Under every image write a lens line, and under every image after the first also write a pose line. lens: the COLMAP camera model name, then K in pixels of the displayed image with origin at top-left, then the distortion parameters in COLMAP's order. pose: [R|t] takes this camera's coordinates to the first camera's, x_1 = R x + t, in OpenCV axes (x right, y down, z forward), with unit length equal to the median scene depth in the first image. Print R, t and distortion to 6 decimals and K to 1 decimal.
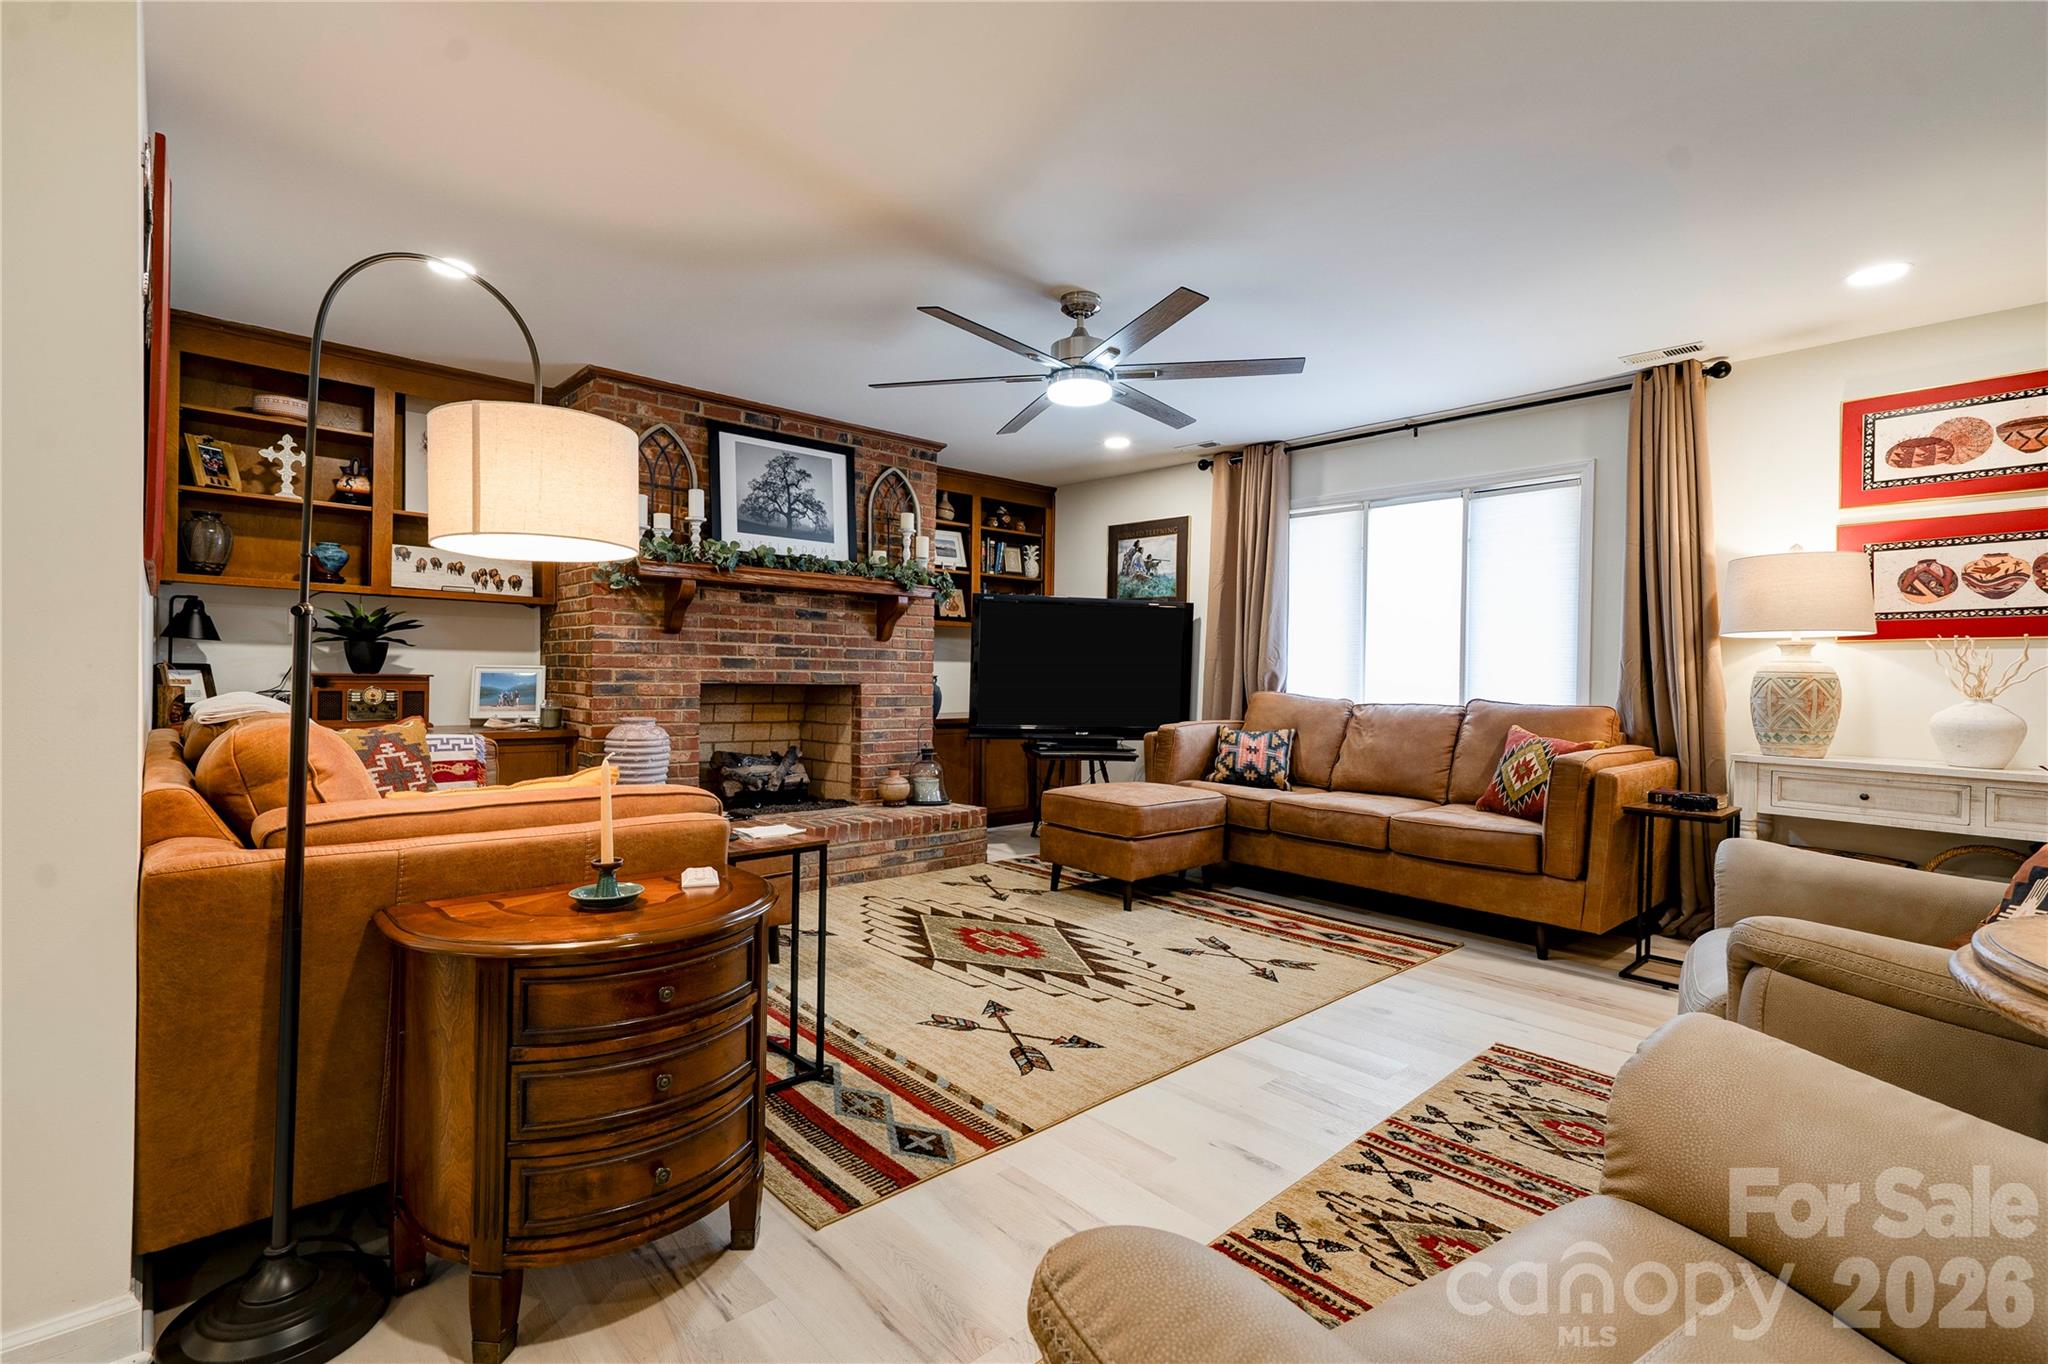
lens RADIAL K [[940.3, 0, 1013.2], [0, 940.3, 672.2], [0, 0, 1]] dist [0.003162, 0.000637]
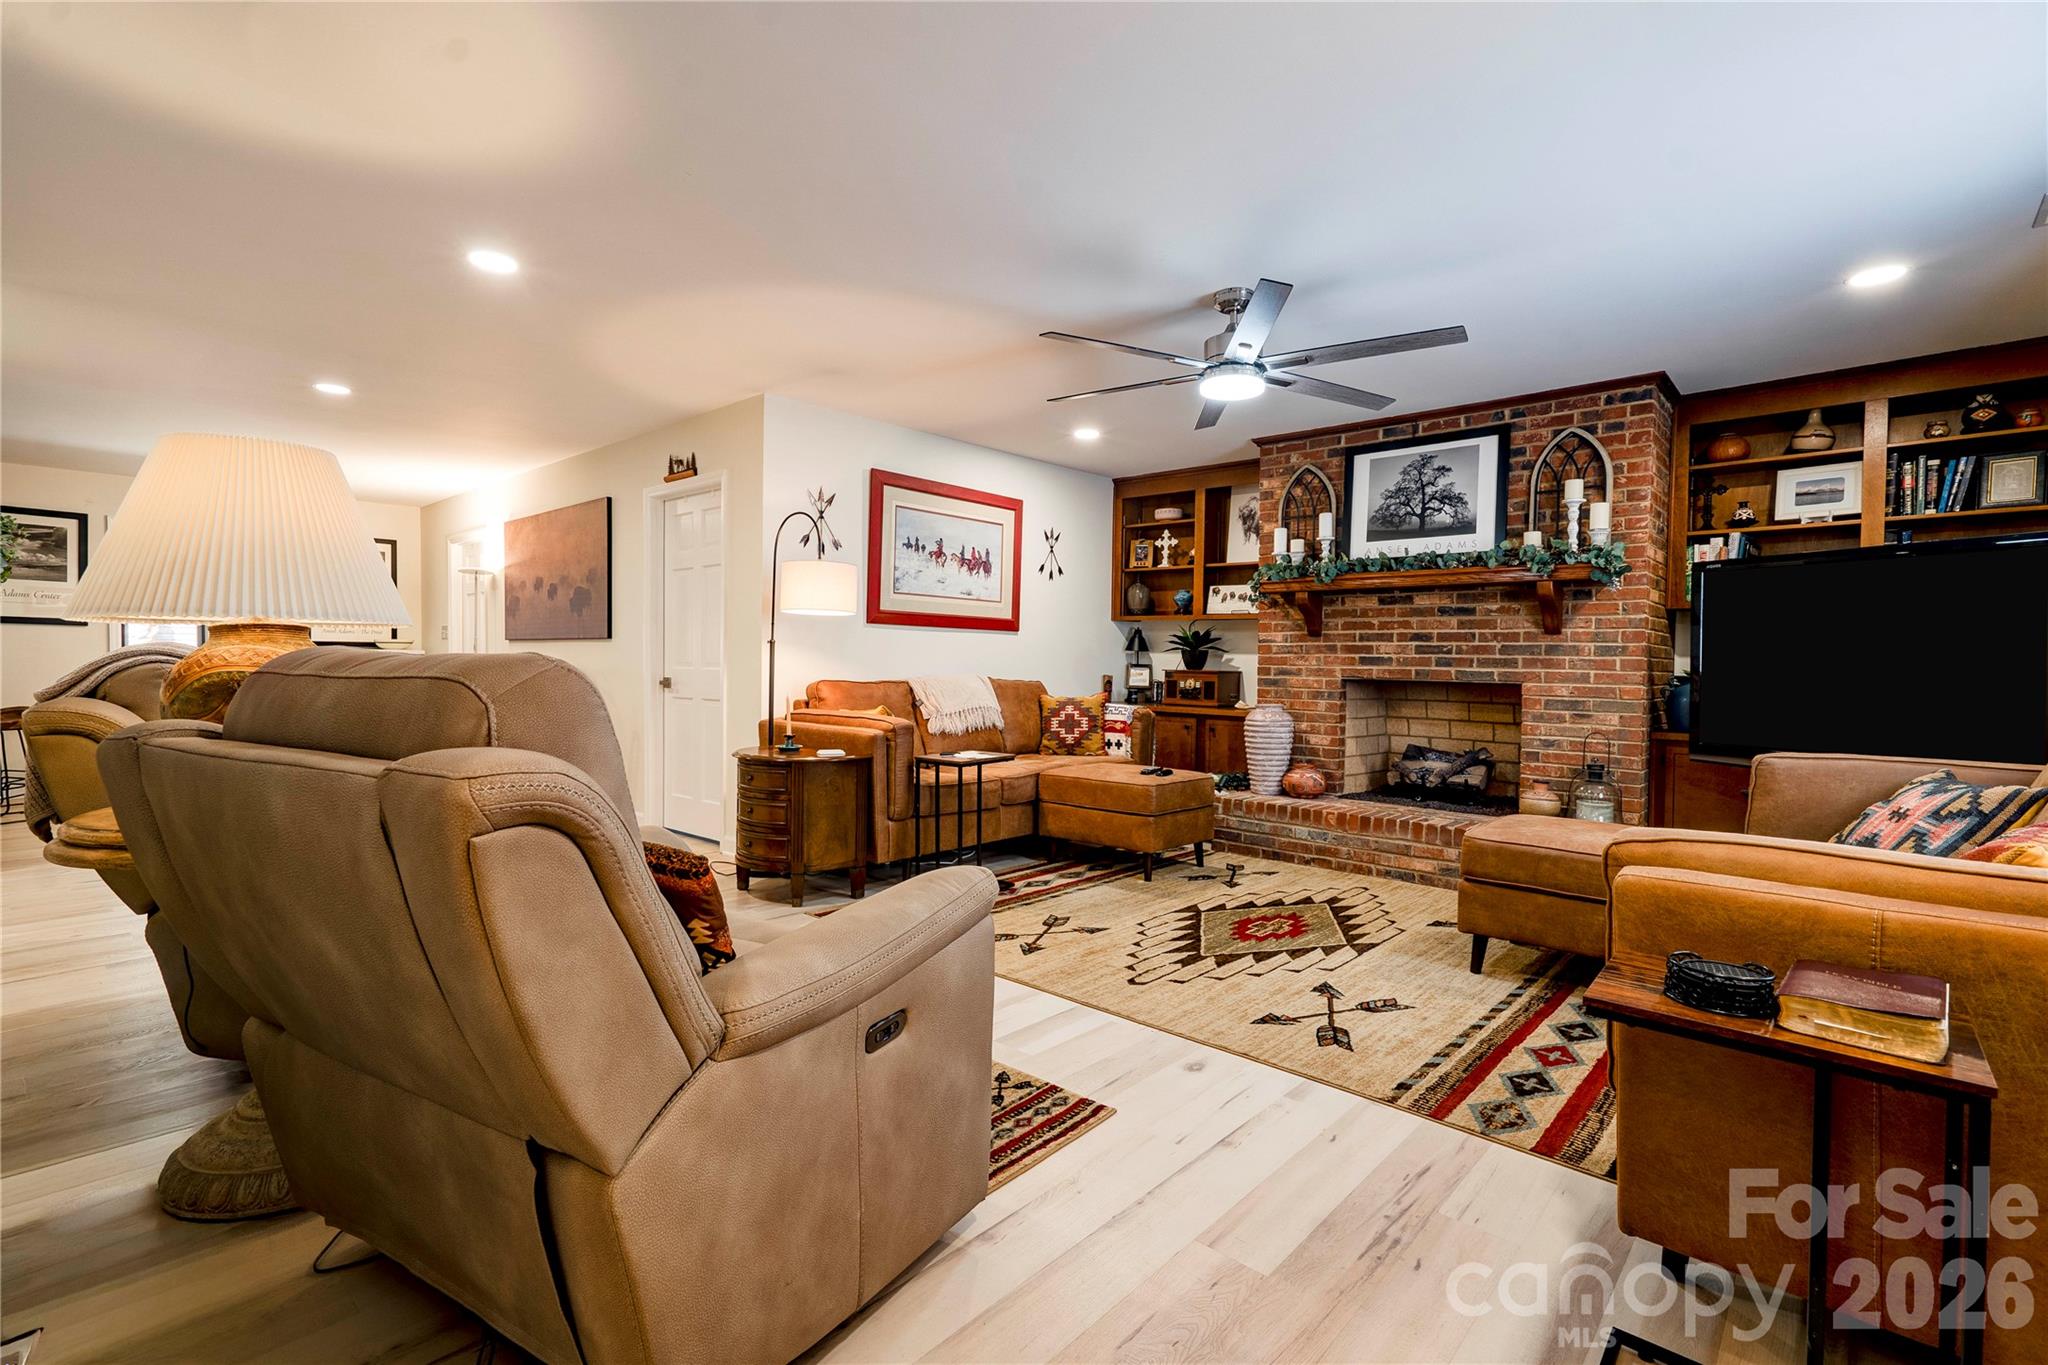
lens RADIAL K [[940.3, 0, 1013.1], [0, 940.3, 678.6], [0, 0, 1]] dist [0.003162, 0.000637]
pose [[0.089912, 0.005750, -0.995933, 0.796075], [-0.011792, 0.999919, 0.004709, 0.011179], [0.995880, 0.011321, 0.089973, 0.506603]]
